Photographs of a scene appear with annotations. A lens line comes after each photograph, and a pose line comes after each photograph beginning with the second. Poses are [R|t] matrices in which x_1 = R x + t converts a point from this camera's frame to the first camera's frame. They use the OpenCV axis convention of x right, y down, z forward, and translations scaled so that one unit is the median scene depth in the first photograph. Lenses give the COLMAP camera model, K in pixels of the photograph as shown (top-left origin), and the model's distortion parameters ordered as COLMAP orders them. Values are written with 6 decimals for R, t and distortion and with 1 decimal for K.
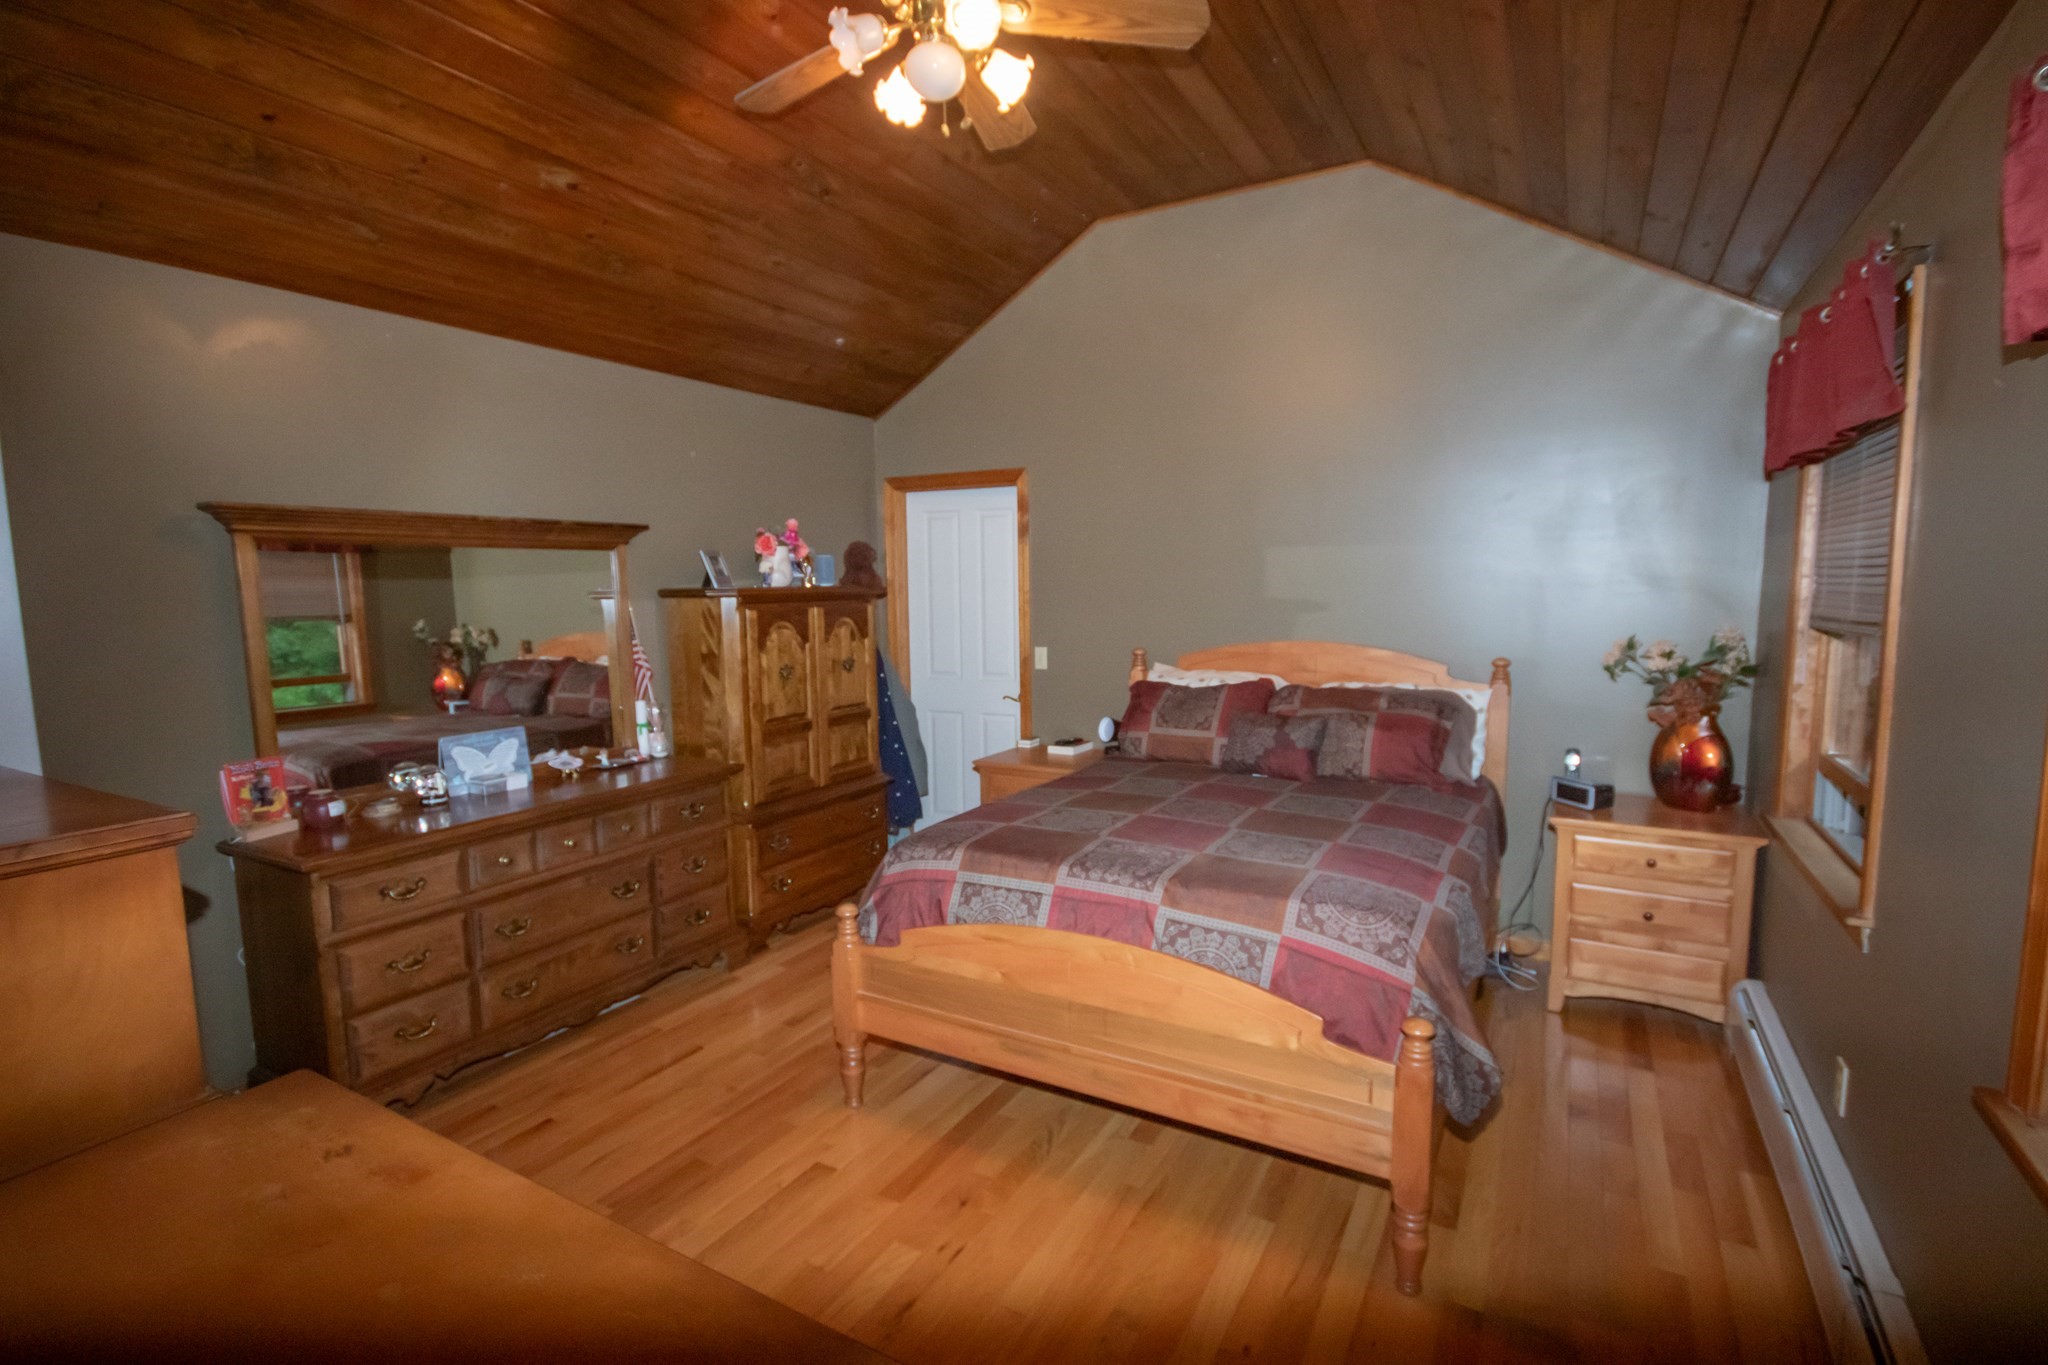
lens RADIAL K [[948.6, 0, 1029.9], [0, 948.6, 696.0], [0, 0, 1]] dist [-0.001499, -0.000103]
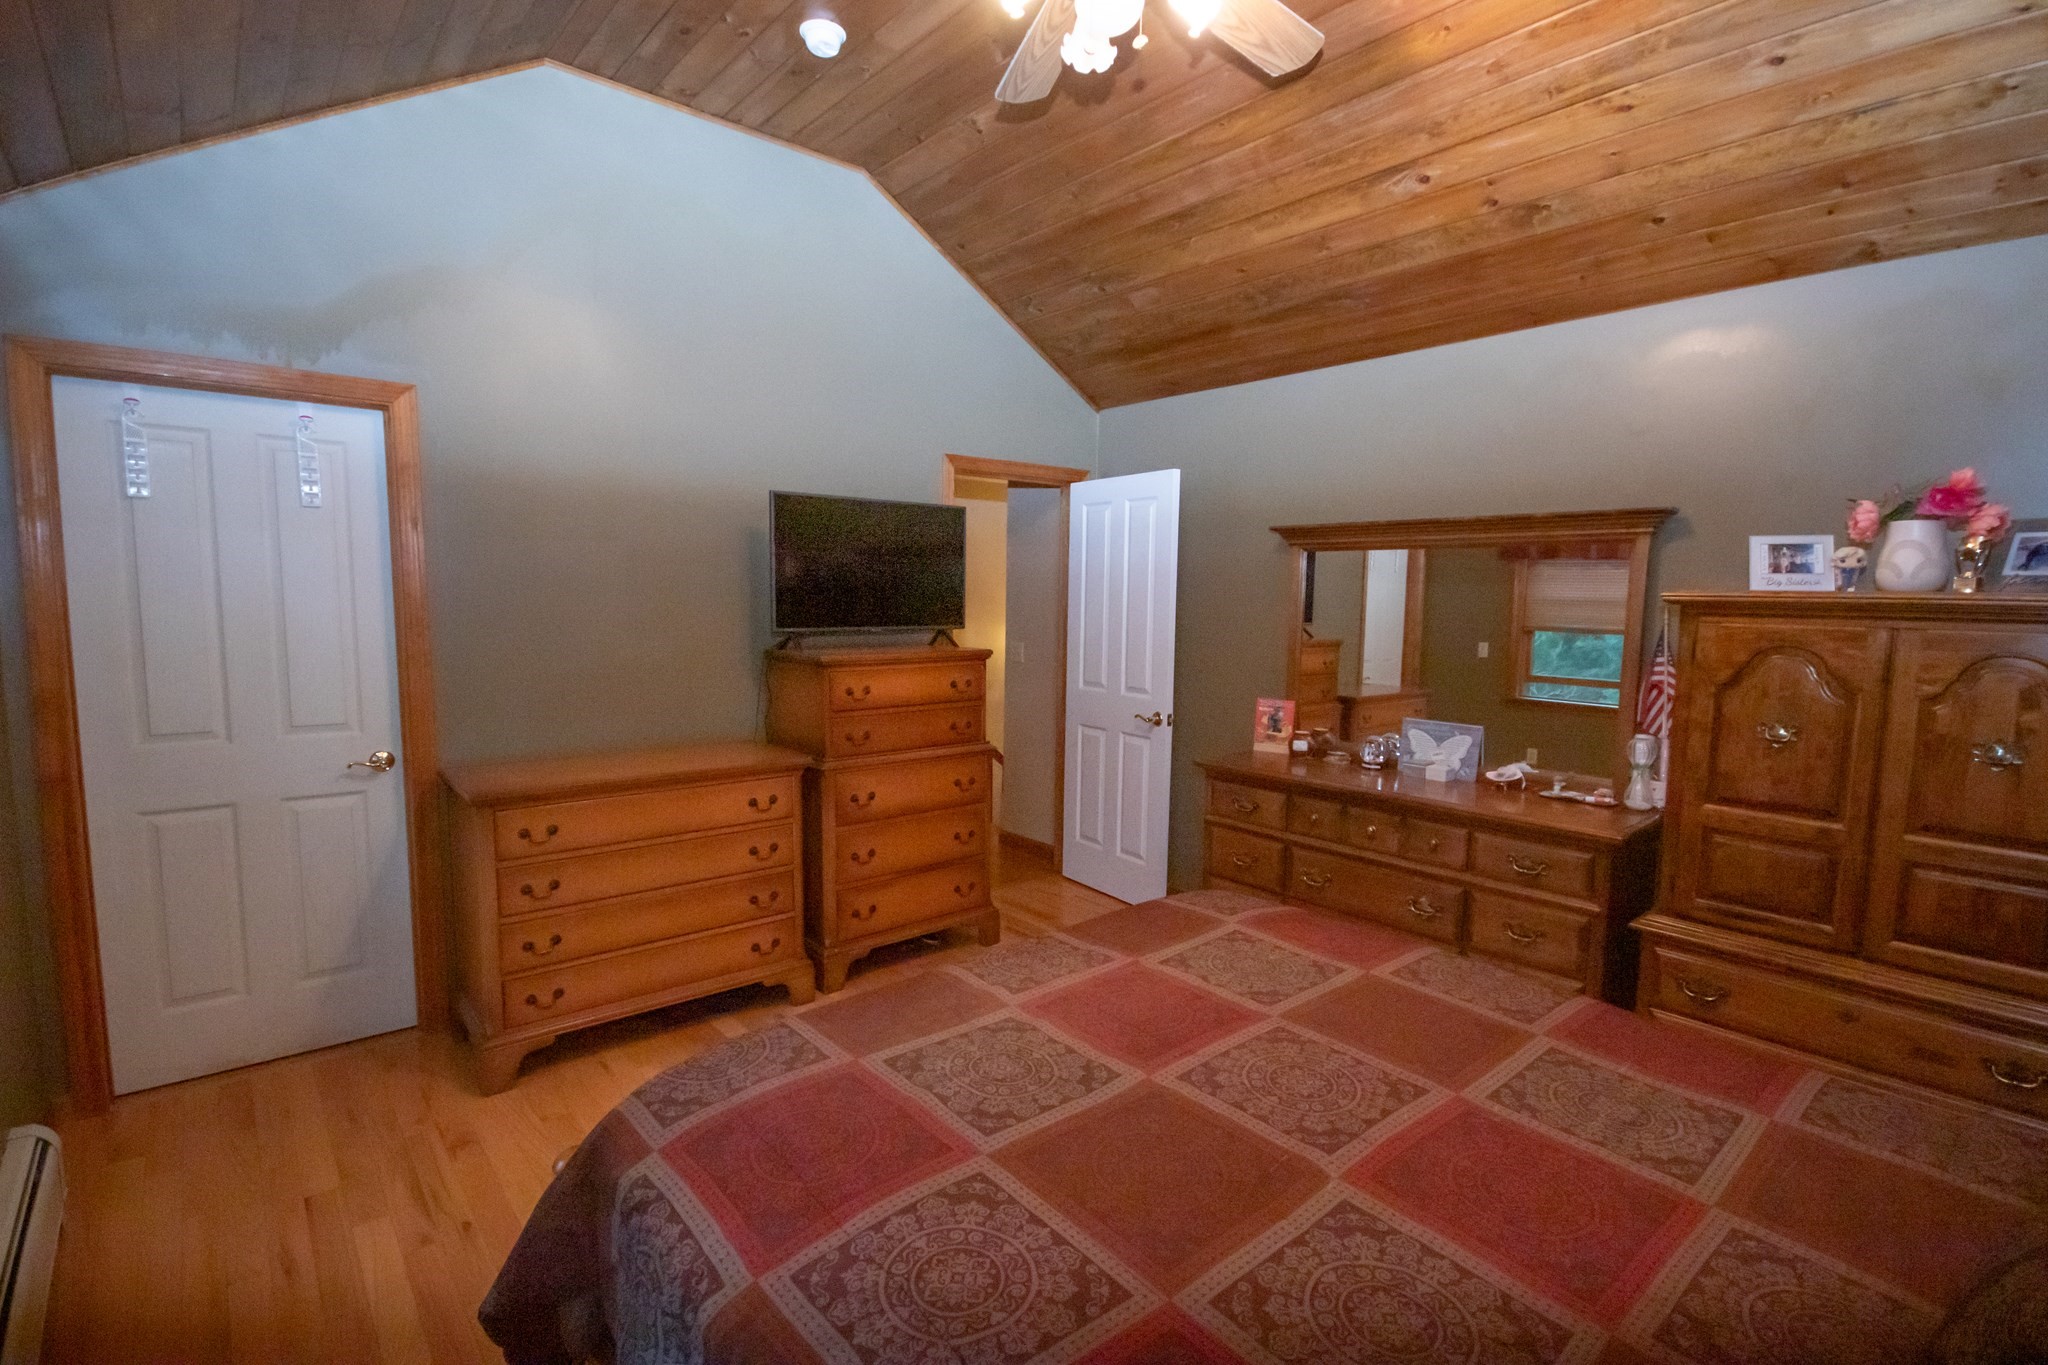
lens RADIAL K [[948.6, 0, 1029.9], [0, 948.6, 696.0], [0, 0, 1]] dist [-0.001499, -0.000103]
pose [[-0.324936, 0.112974, -0.938964, 0.567158], [-0.125319, 0.978941, 0.161152, -0.104563], [0.937396, 0.170034, -0.303935, 0.893380]]
